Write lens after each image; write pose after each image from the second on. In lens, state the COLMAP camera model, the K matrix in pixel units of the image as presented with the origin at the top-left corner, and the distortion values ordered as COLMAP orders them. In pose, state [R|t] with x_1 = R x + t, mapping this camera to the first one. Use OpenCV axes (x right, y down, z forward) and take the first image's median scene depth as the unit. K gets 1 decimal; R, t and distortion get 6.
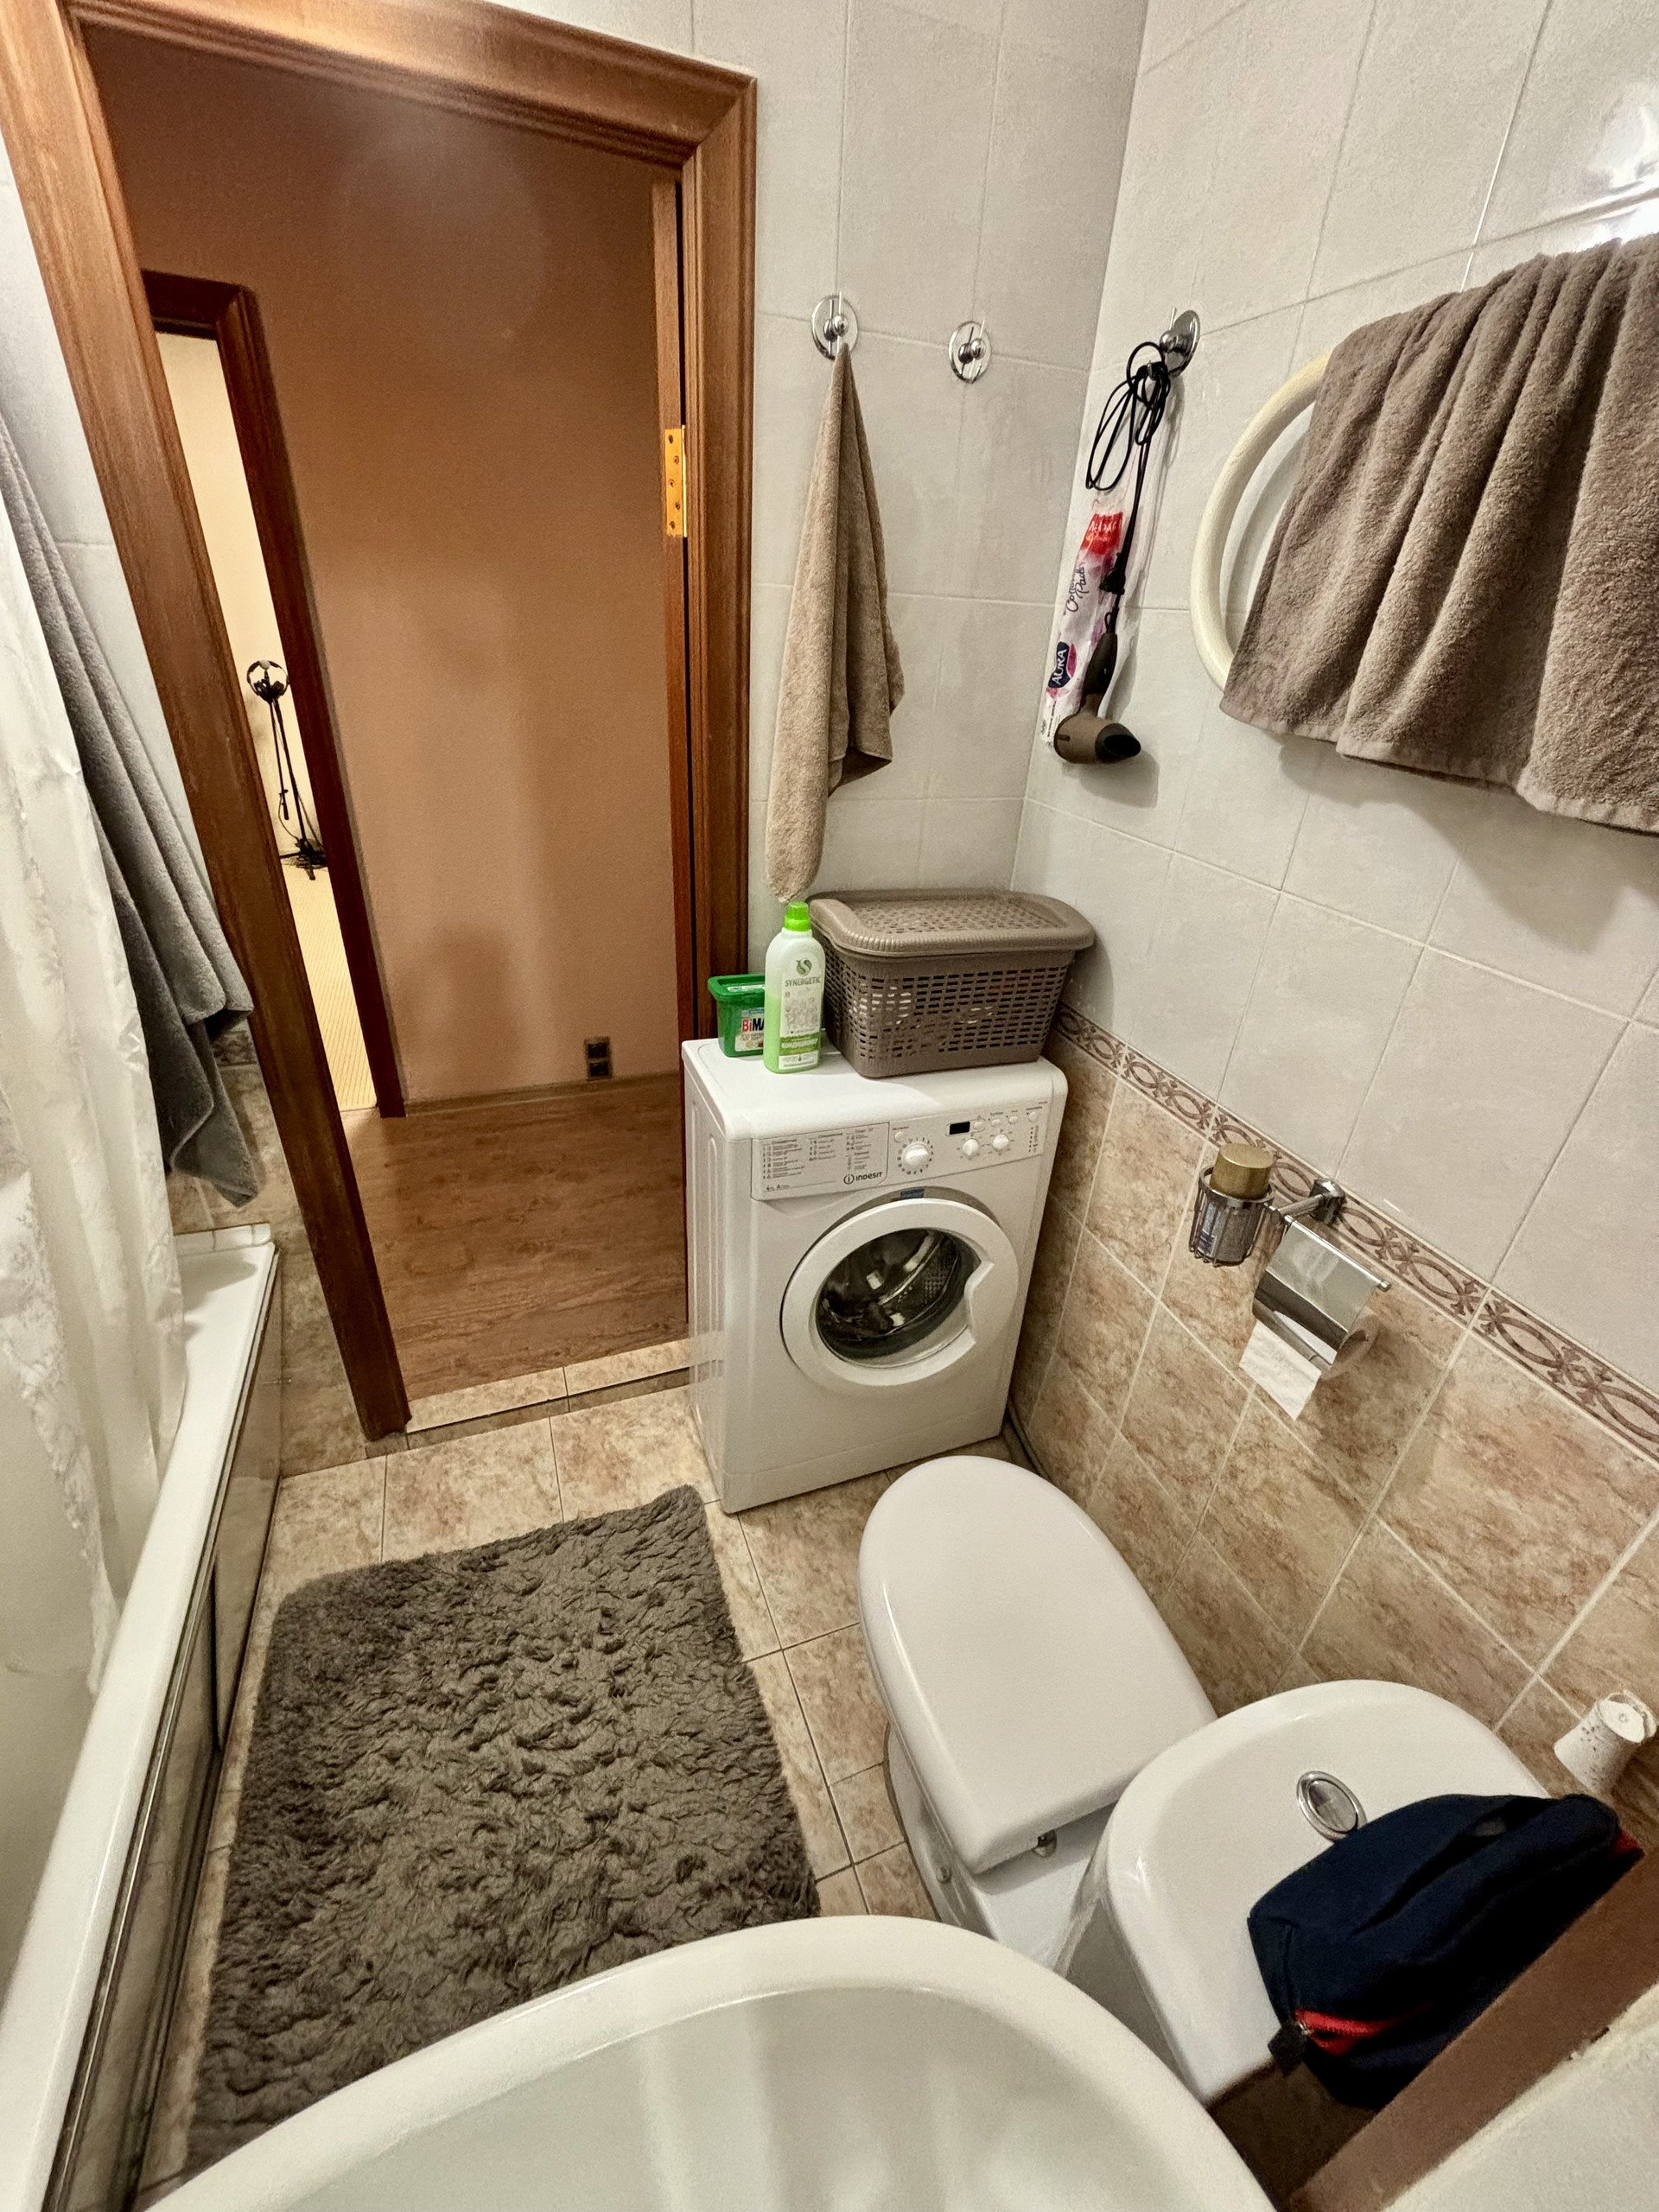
lens RADIAL K [[893.1, 0, 829.5], [0, 893.1, 1106.0], [0, 0, 1]] dist [-0.000199, -0.000060]
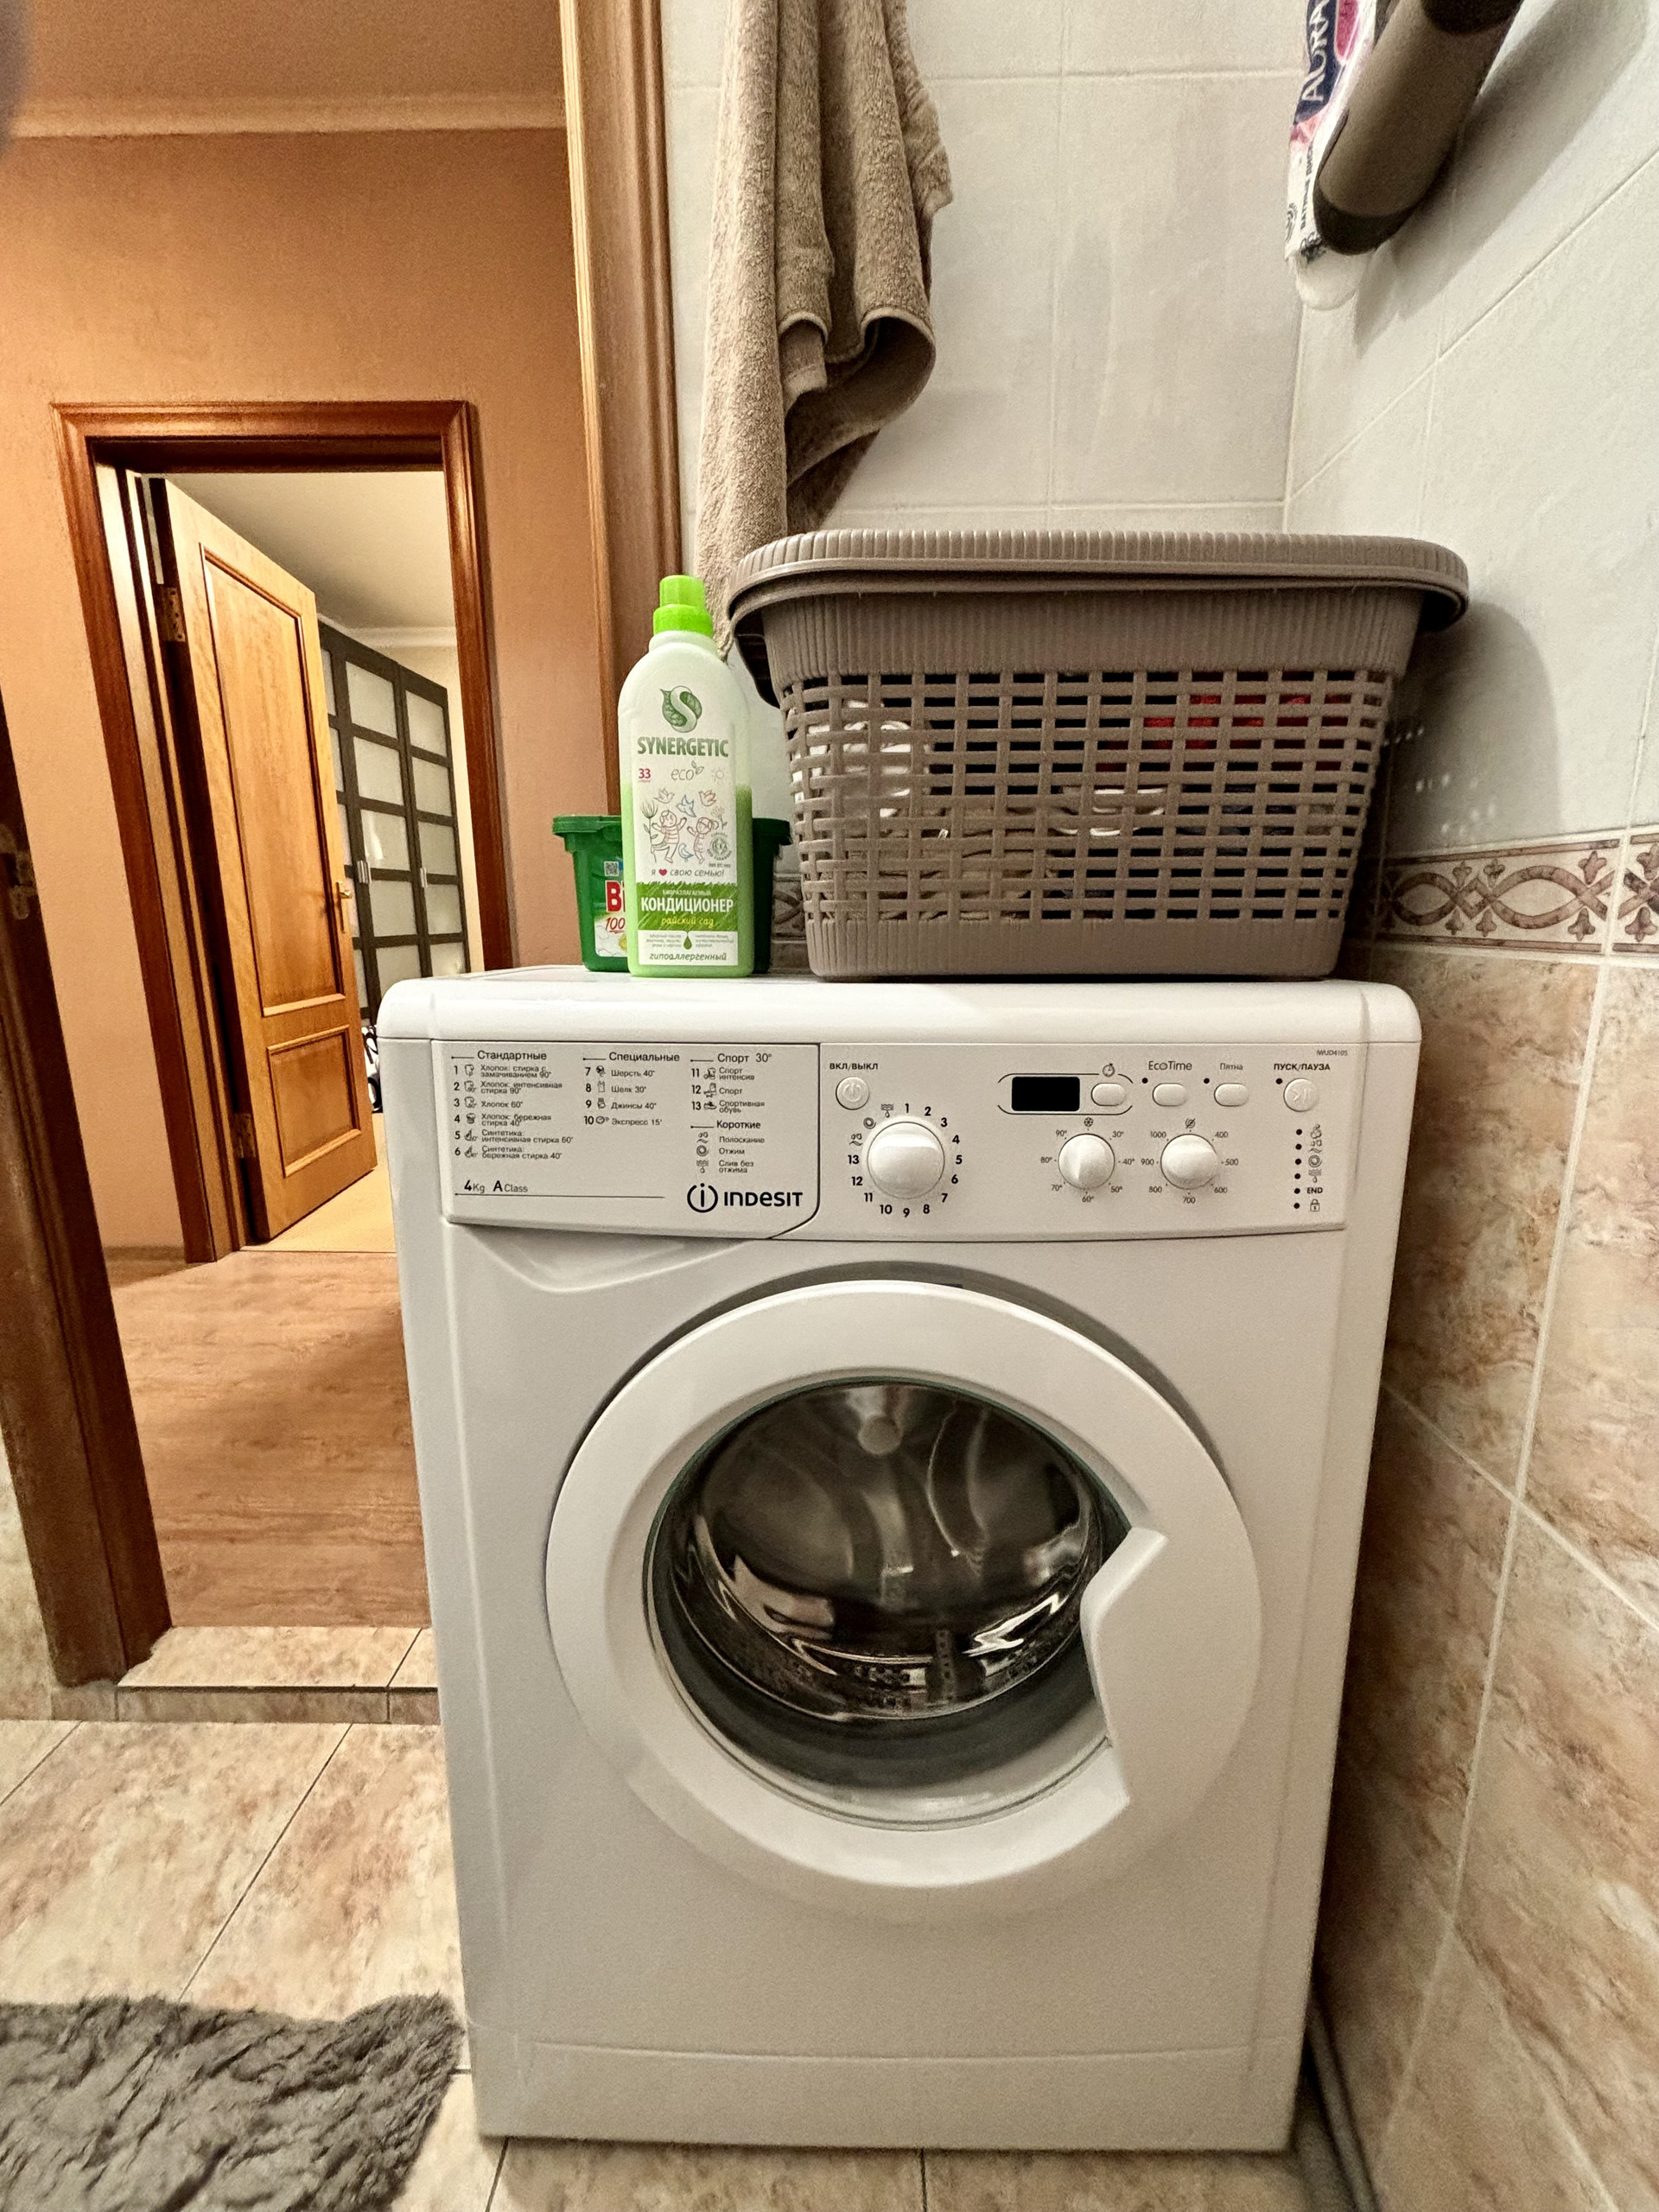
lens RADIAL K [[880.4, 0, 842.9], [0, 880.4, 1102.8], [0, 0, 1]] dist [-0.007499, 0.000211]
pose [[0.925670, 0.012026, -0.378141, 0.192561], [-0.129510, 0.949182, -0.286848, 0.129602], [0.355475, 0.314499, 0.880186, 0.646013]]
